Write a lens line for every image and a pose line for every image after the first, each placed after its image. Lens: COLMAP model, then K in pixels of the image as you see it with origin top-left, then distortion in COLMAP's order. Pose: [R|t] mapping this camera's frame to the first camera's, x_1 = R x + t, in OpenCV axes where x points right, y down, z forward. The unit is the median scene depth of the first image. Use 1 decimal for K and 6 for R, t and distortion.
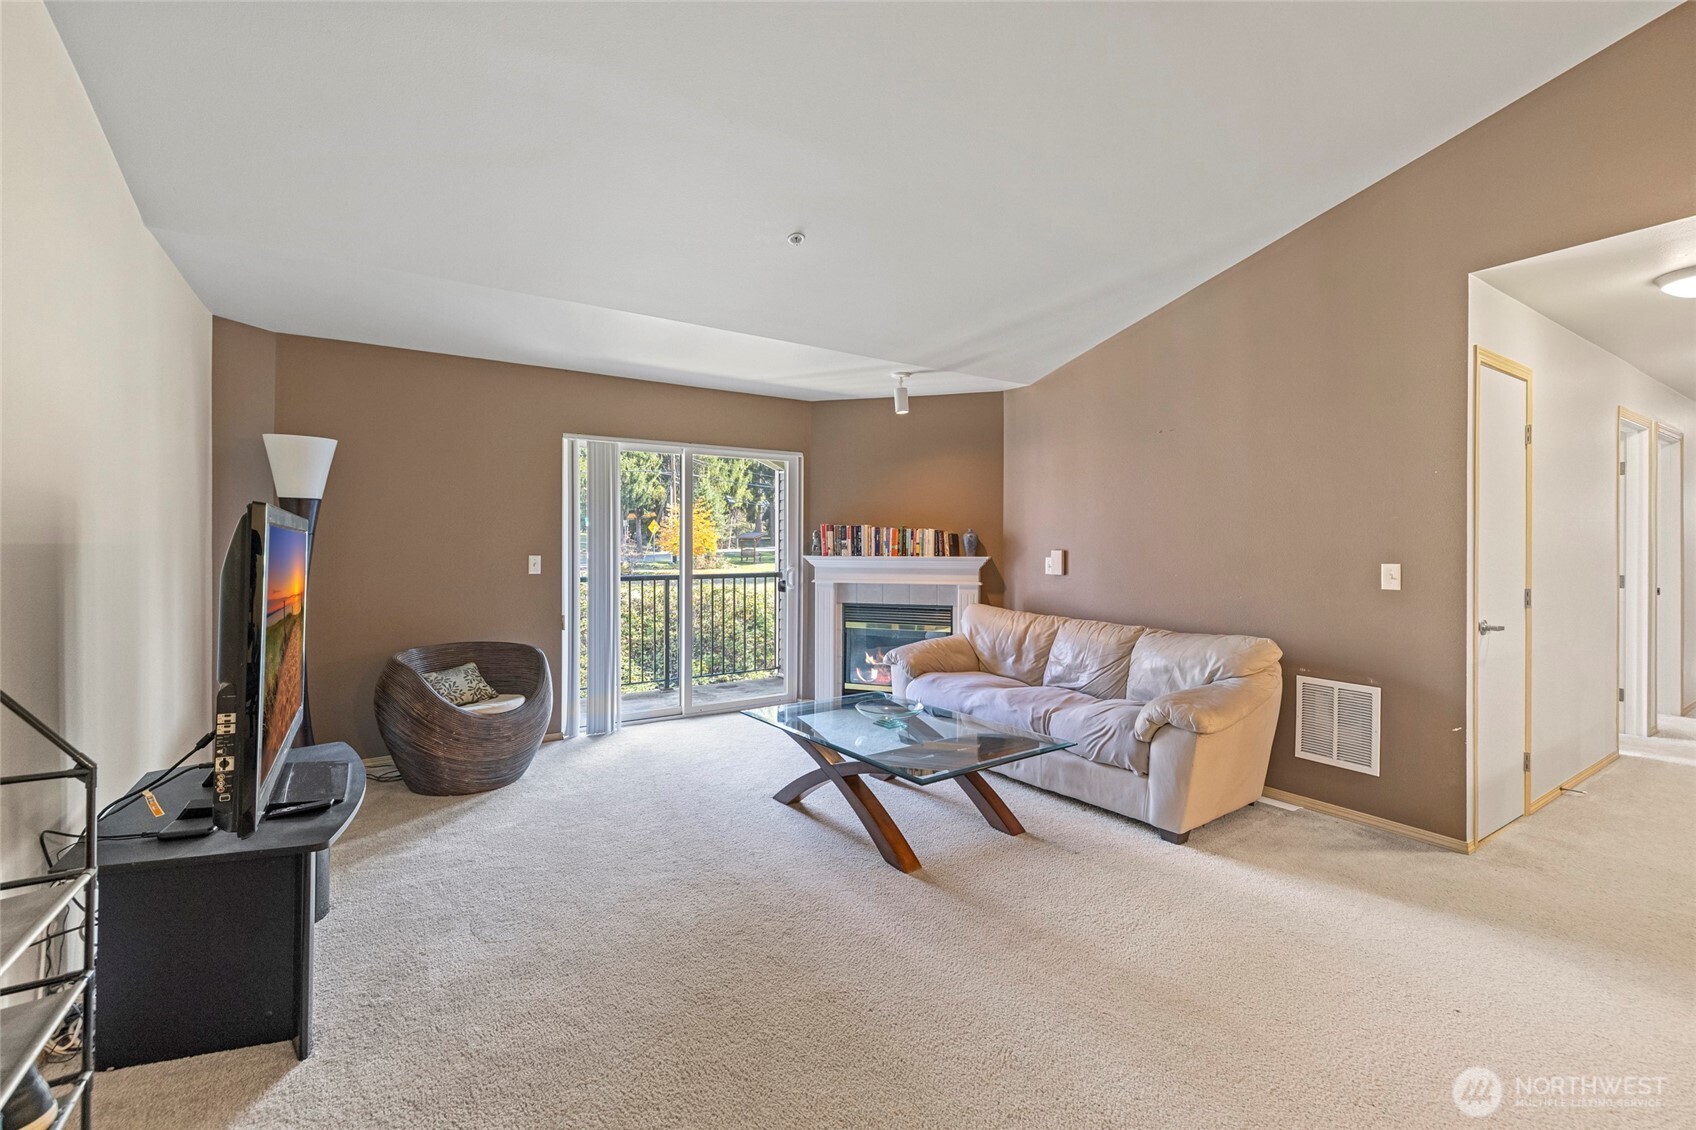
lens RADIAL K [[717.8, 0, 839.9], [0, 717.8, 553.7], [0, 0, 1]] dist [0.003677, -0.000048]
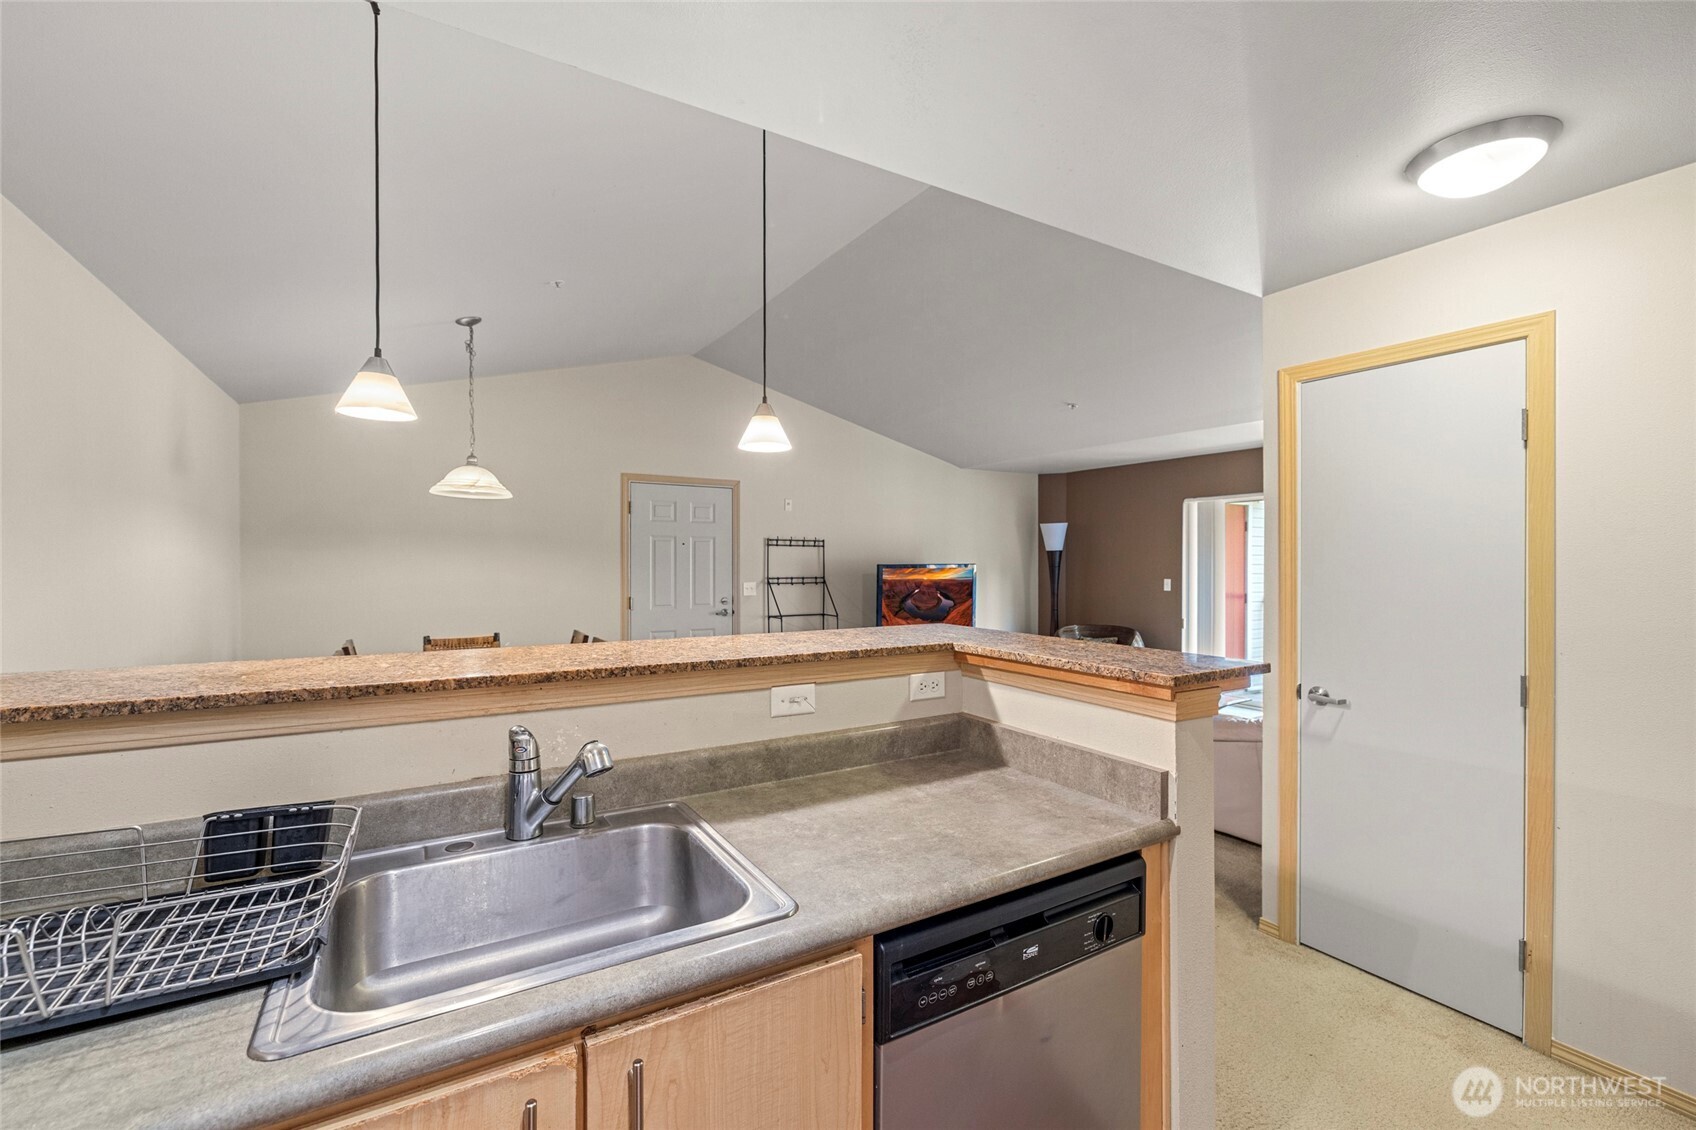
lens RADIAL K [[717.8, 0, 838.1], [0, 717.8, 559.0], [0, 0, 1]] dist [0.003677, -0.000048]
pose [[-0.019674, 0.001746, -0.999805, 1.498787], [-0.007676, 0.999969, 0.001898, -0.050320], [0.999777, 0.007712, -0.019660, 0.379001]]
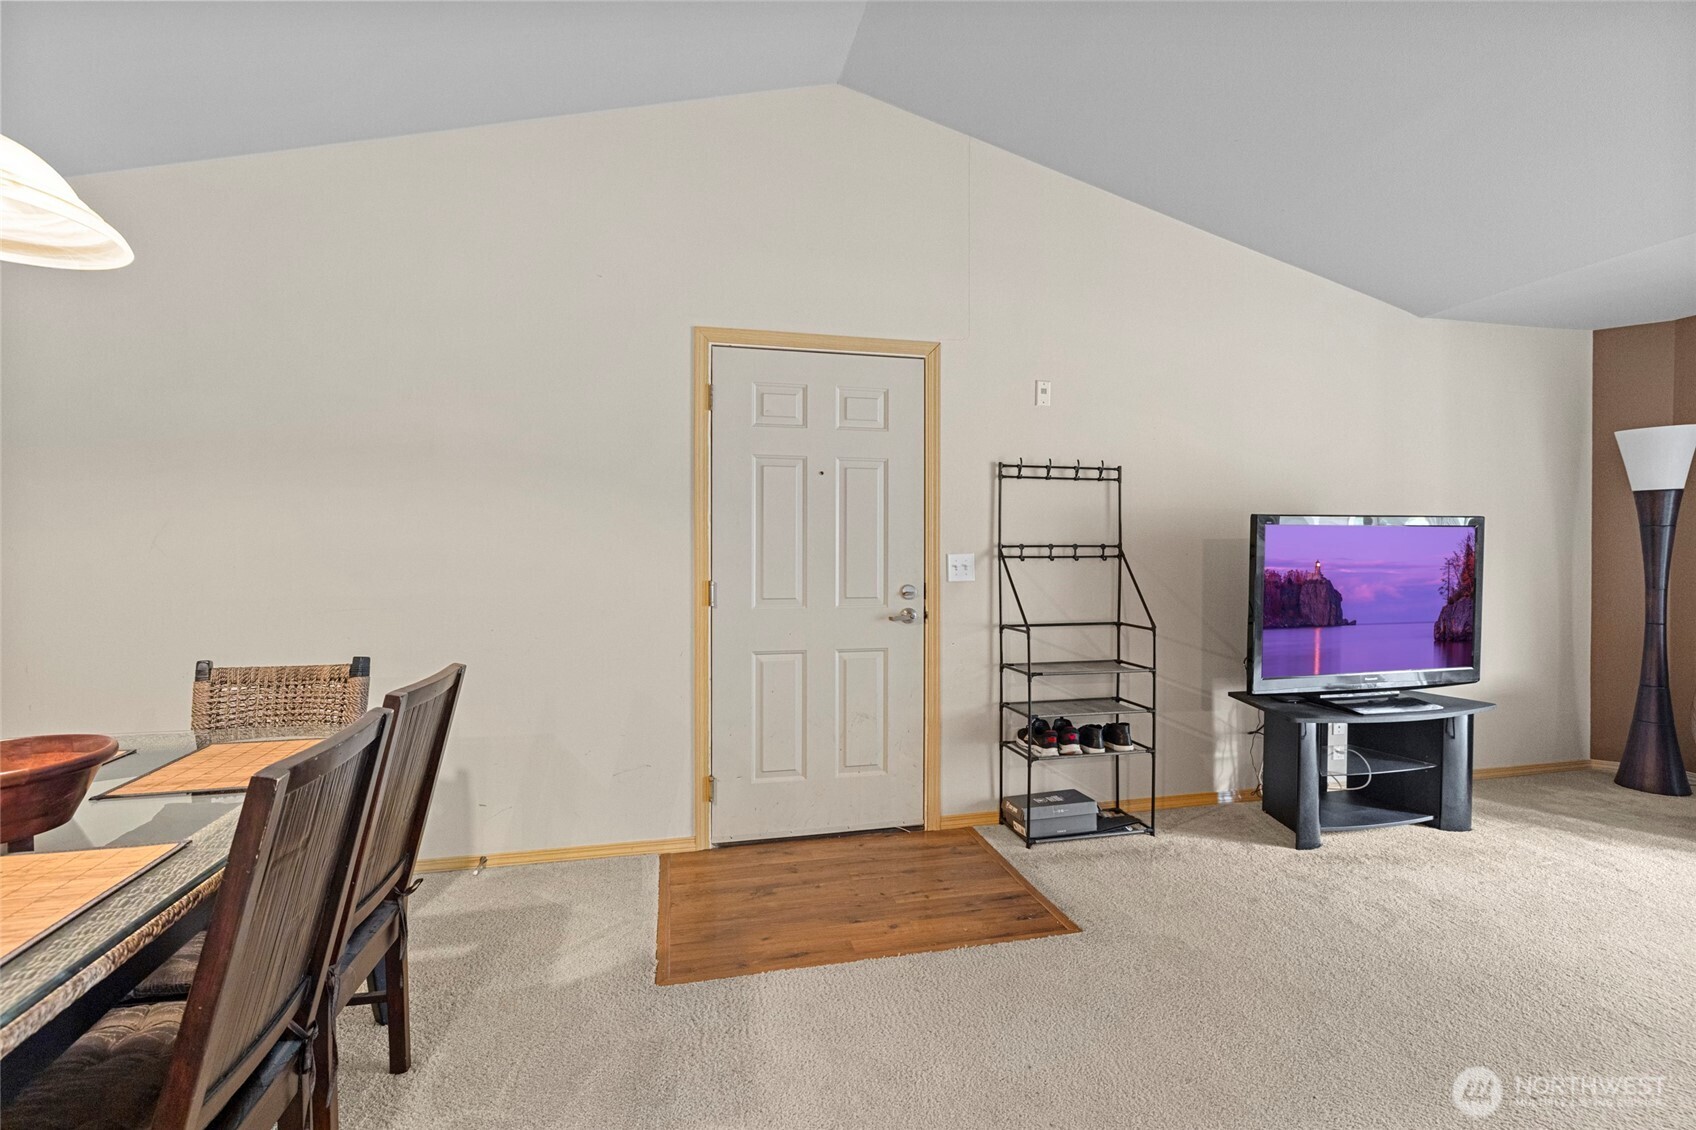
lens RADIAL K [[762.2, 0, 851.7], [0, 762.2, 561.3], [0, 0, 1]] dist [-0.001798, -0.000002]
pose [[-0.322196, 0.019491, -0.946472, 0.602610], [-0.004357, 0.999747, 0.022072, 0.003232], [0.946663, 0.011235, -0.322030, 0.292429]]
